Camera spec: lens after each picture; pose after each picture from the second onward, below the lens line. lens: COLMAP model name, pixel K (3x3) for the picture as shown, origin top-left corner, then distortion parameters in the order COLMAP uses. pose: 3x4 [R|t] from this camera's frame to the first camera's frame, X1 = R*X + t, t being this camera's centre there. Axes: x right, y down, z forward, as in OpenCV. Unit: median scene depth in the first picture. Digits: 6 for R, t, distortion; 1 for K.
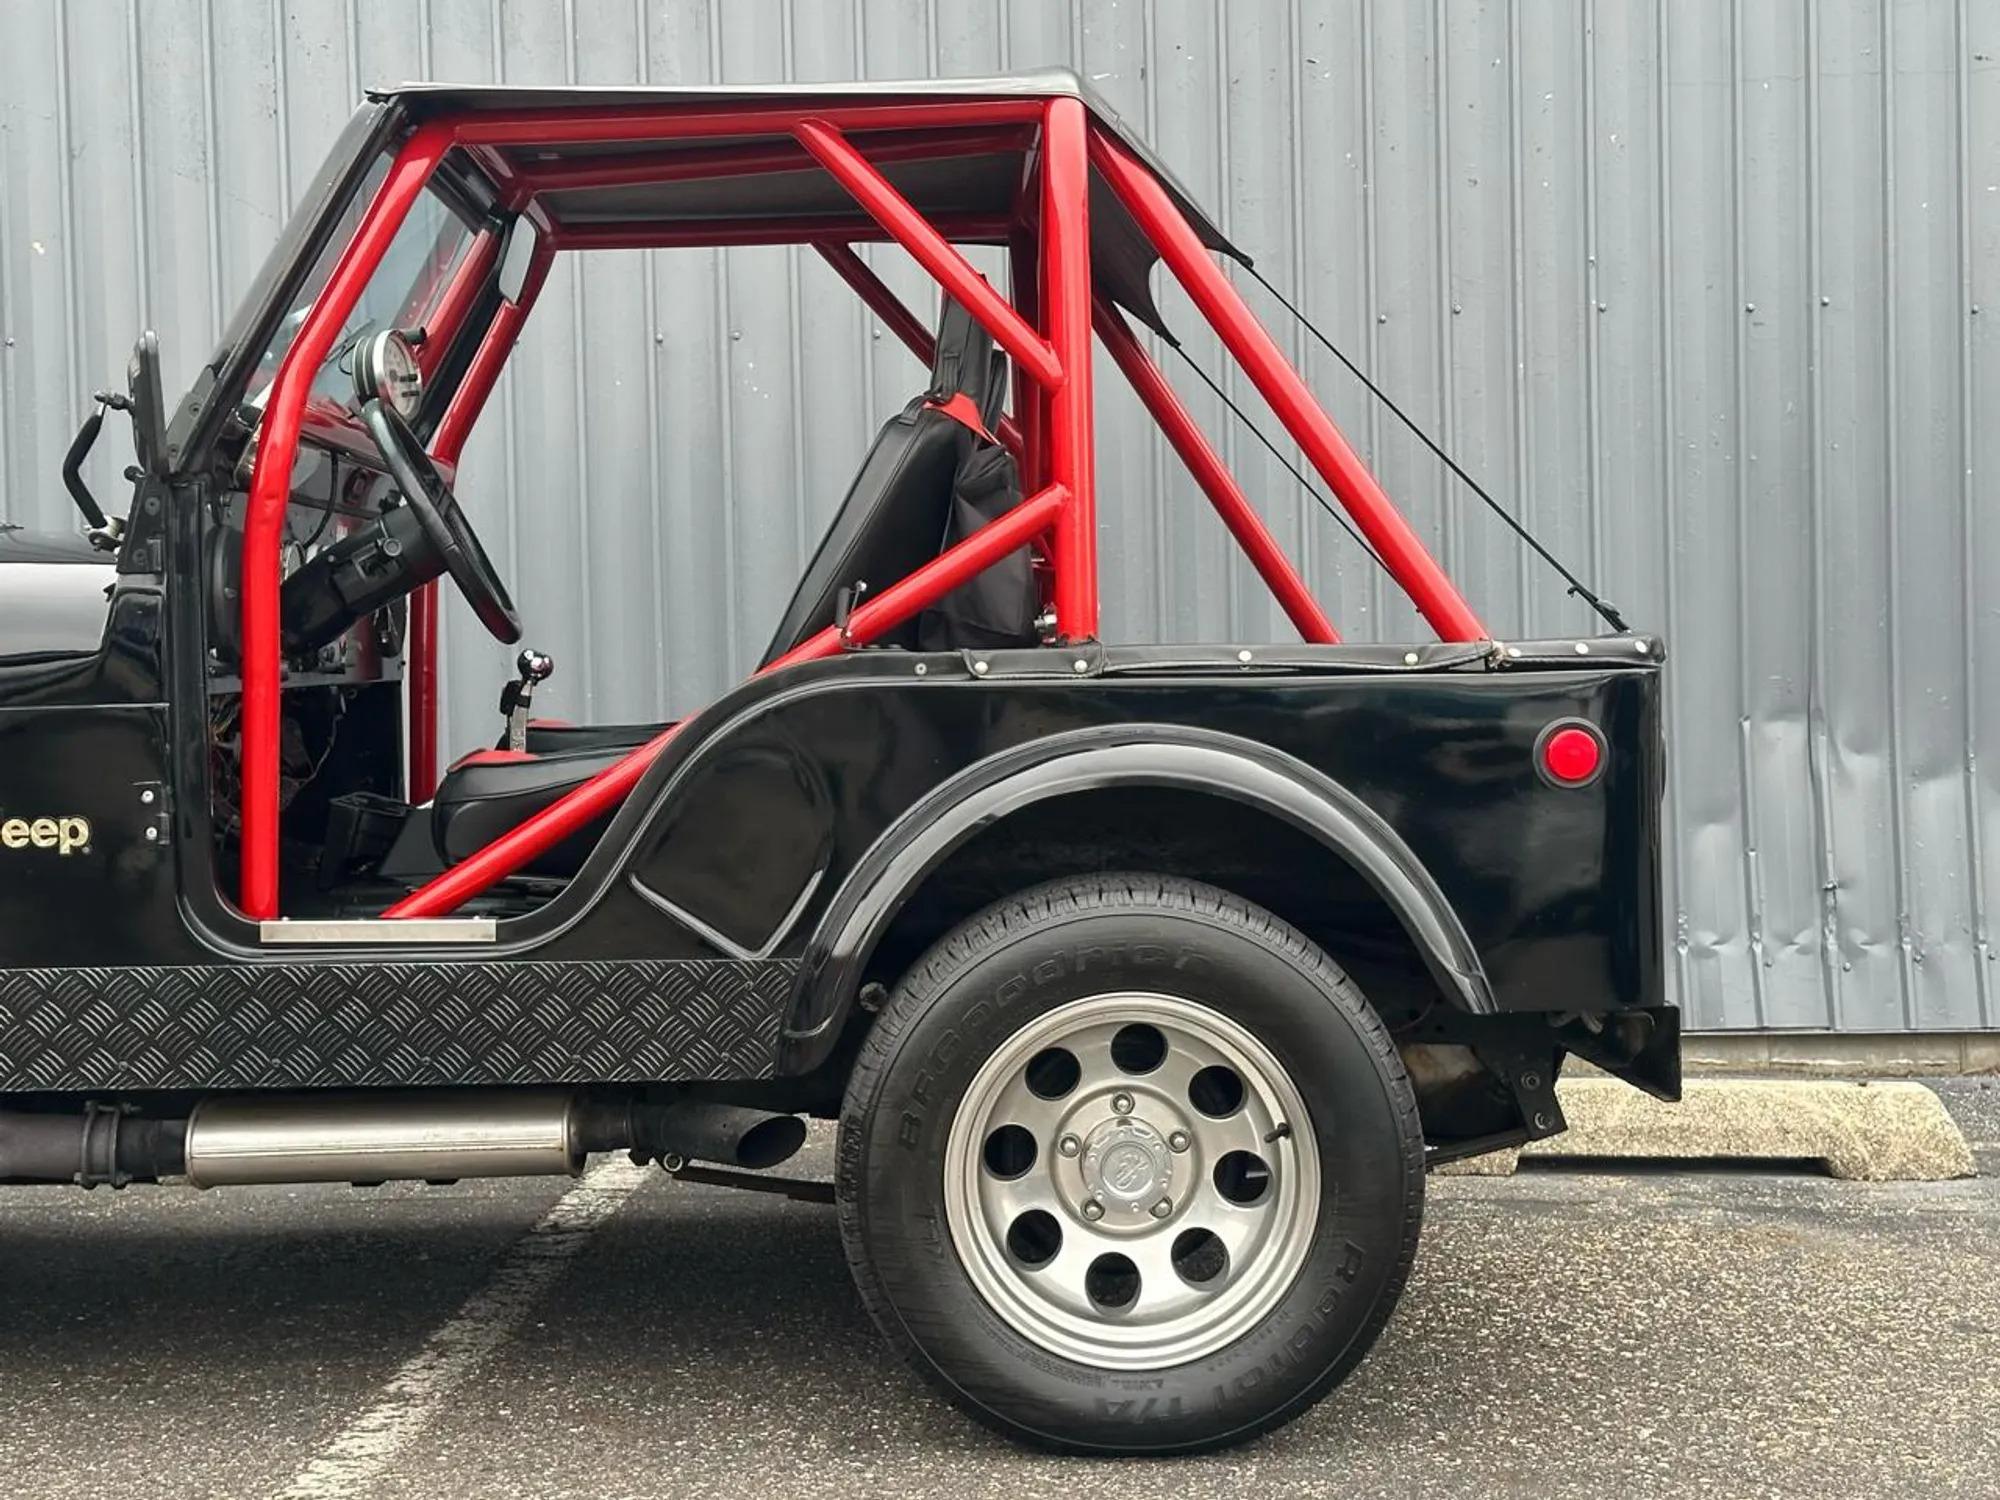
lens RADIAL K [[2978.3, 0, 1000.7], [0, 2978.3, 716.5], [0, 0, 1]] dist [0.154714, -0.056867]
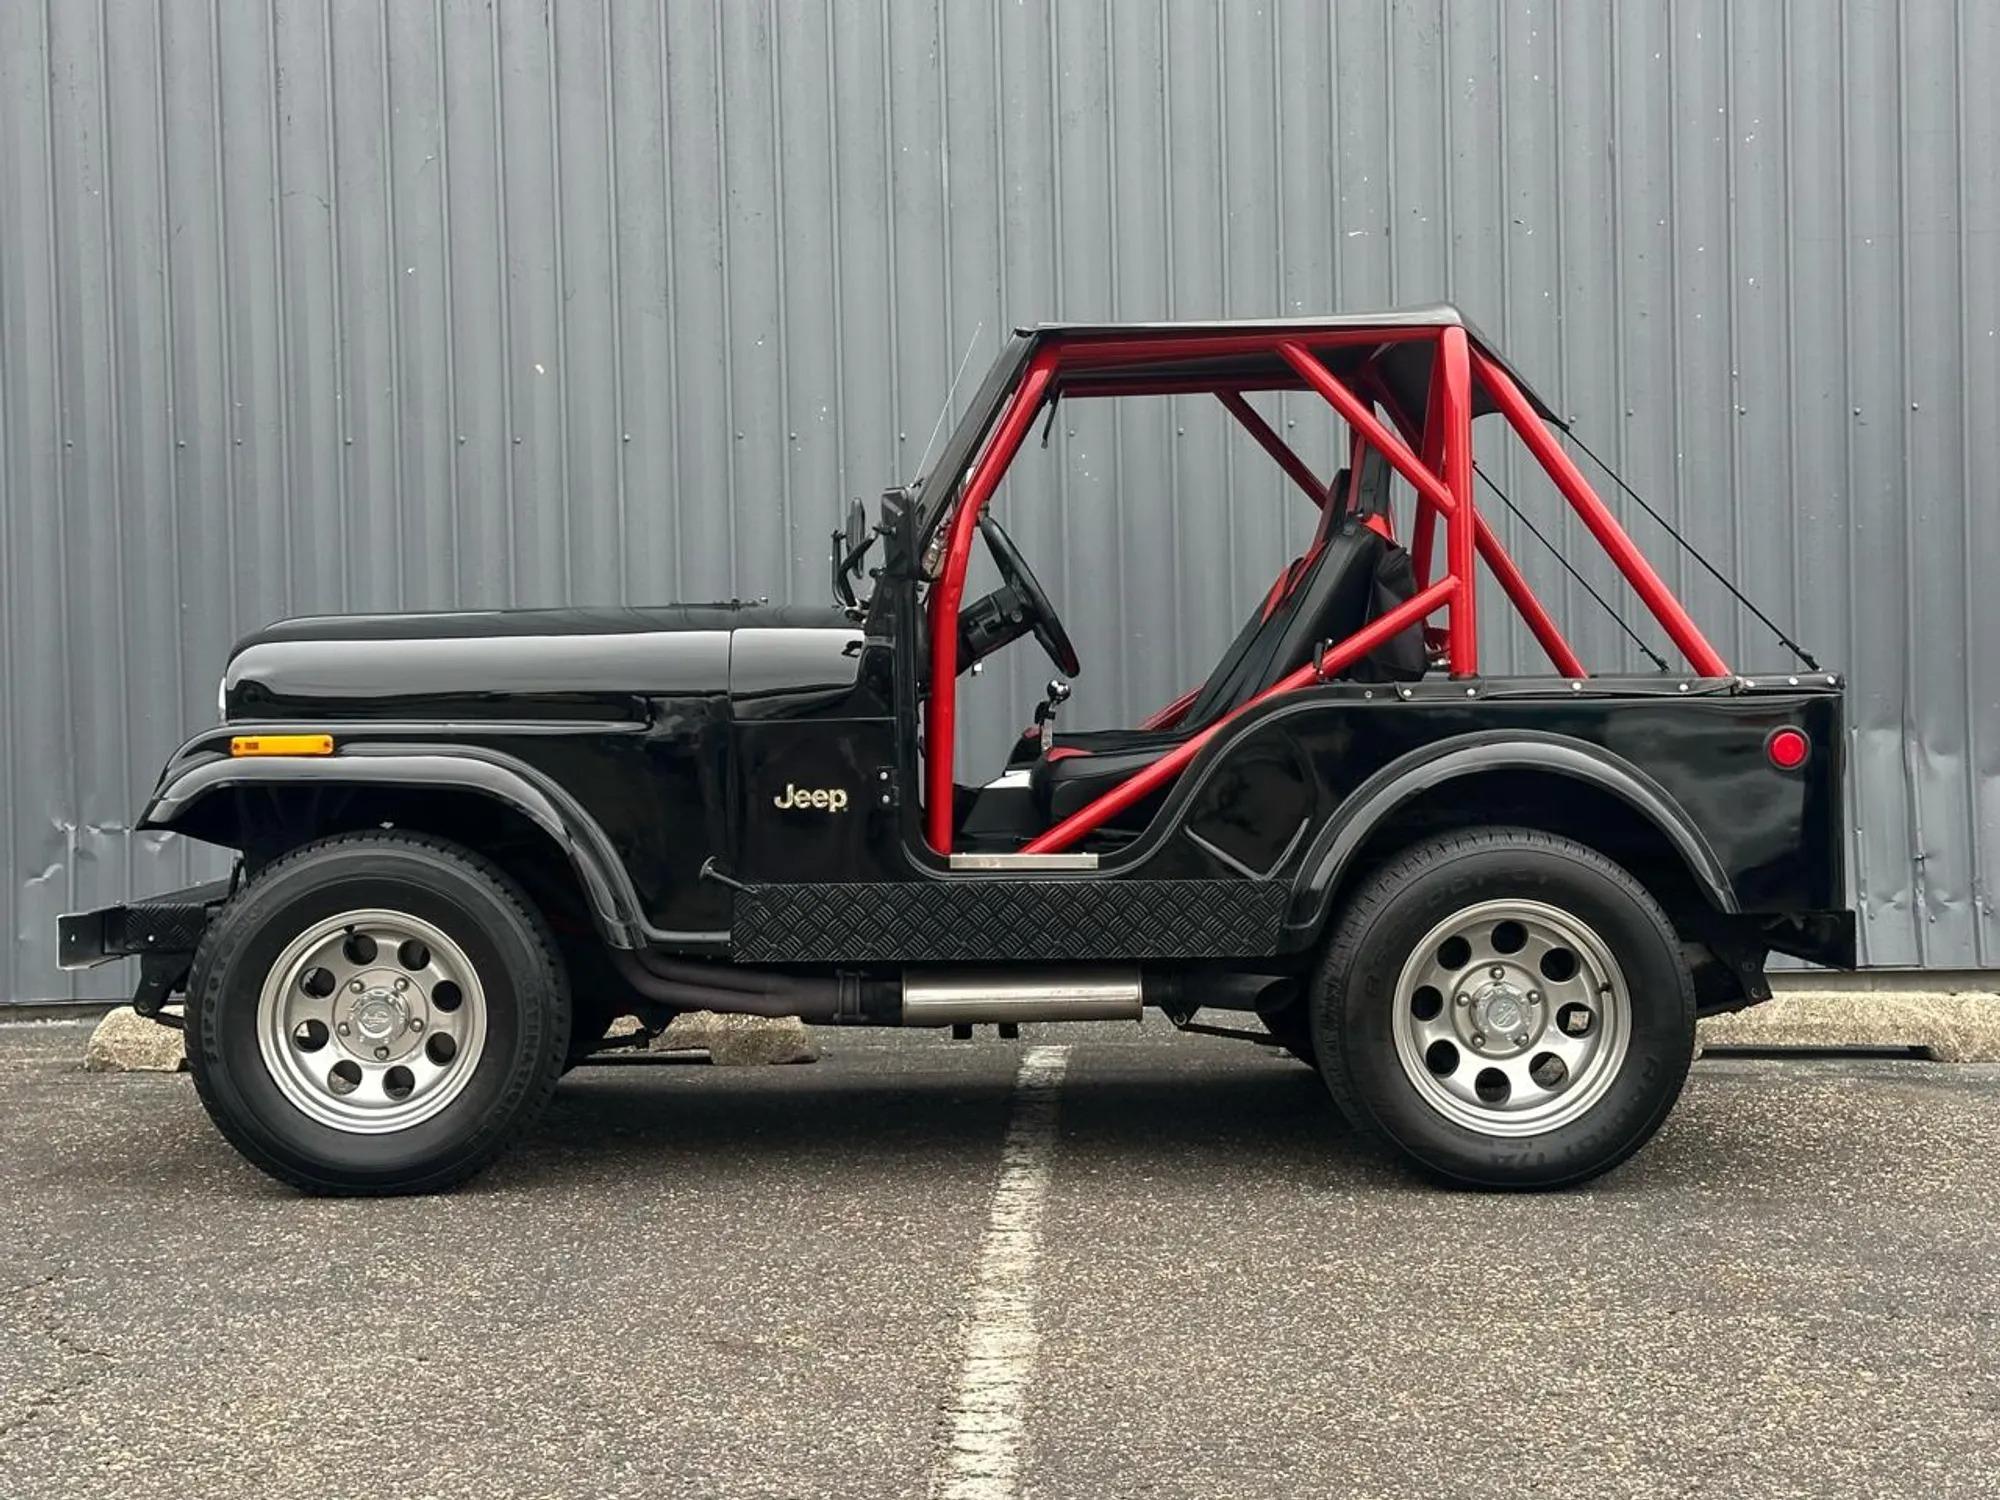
lens RADIAL K [[3162.7, 0, 1002.8], [0, 3162.7, 722.0], [0, 0, 1]] dist [0.165041, -0.087869]
pose [[0.999944, -0.000983, 0.010540, -0.234108], [0.001011, 0.999996, -0.002712, 0.002715], [-0.010537, 0.002722, 0.999941, -0.656419]]
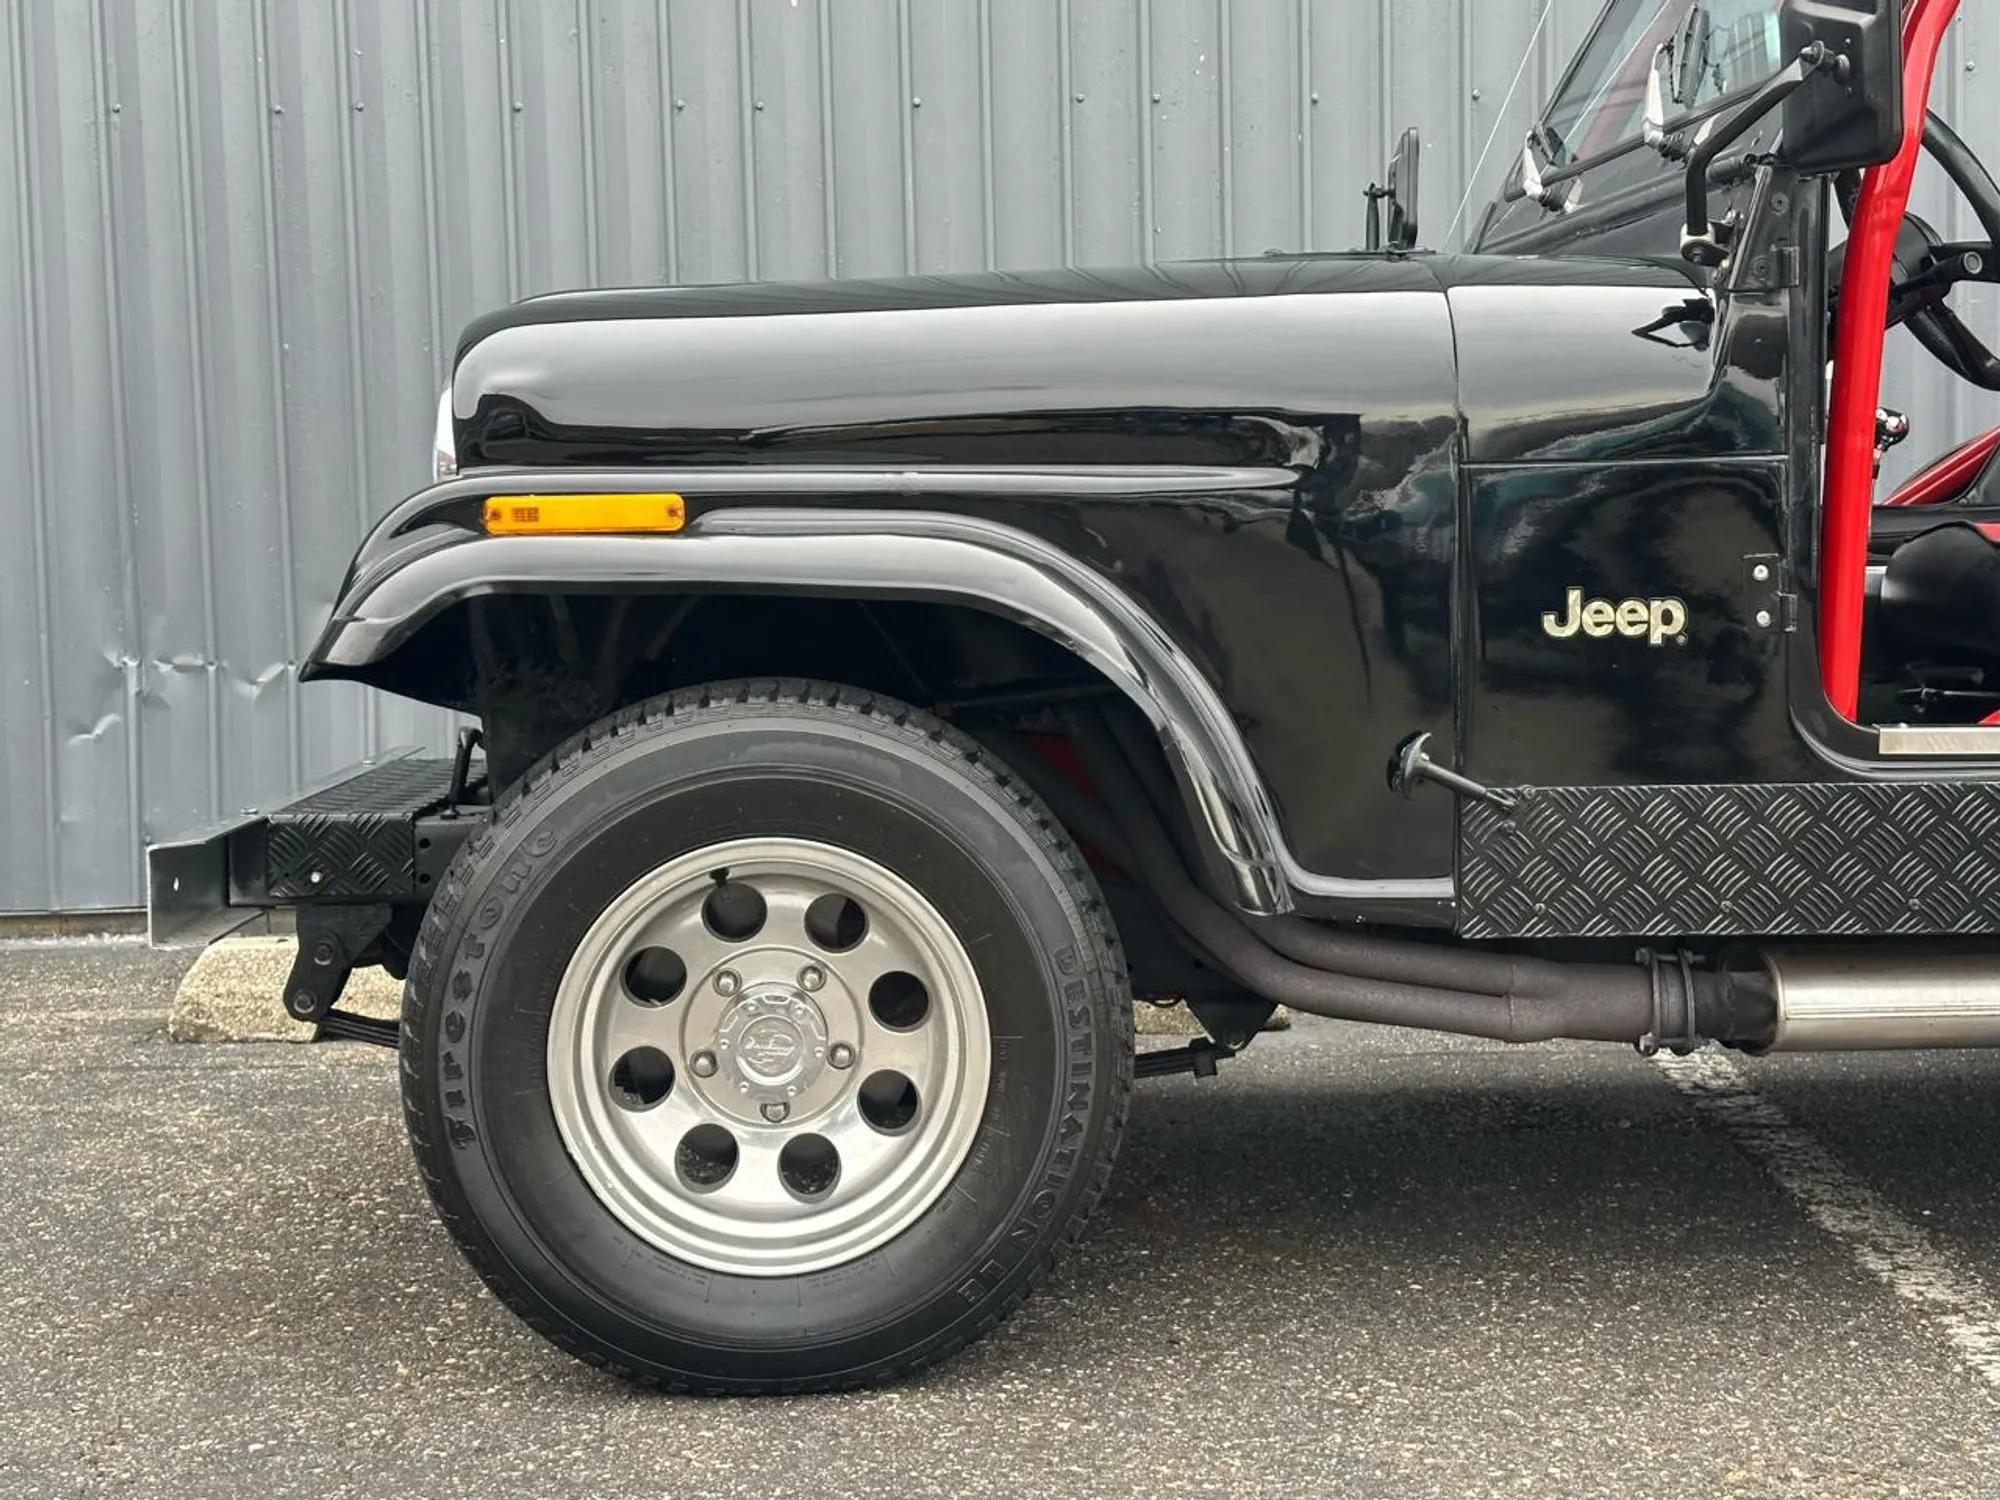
lens RADIAL K [[2978.3, 0, 1000.7], [0, 2978.3, 716.5], [0, 0, 1]] dist [0.154714, -0.056867]
pose [[0.999817, -0.003690, 0.018758, -0.492316], [0.002706, 0.998631, 0.052240, 0.022111], [-0.018925, -0.052179, 0.998458, 0.200129]]
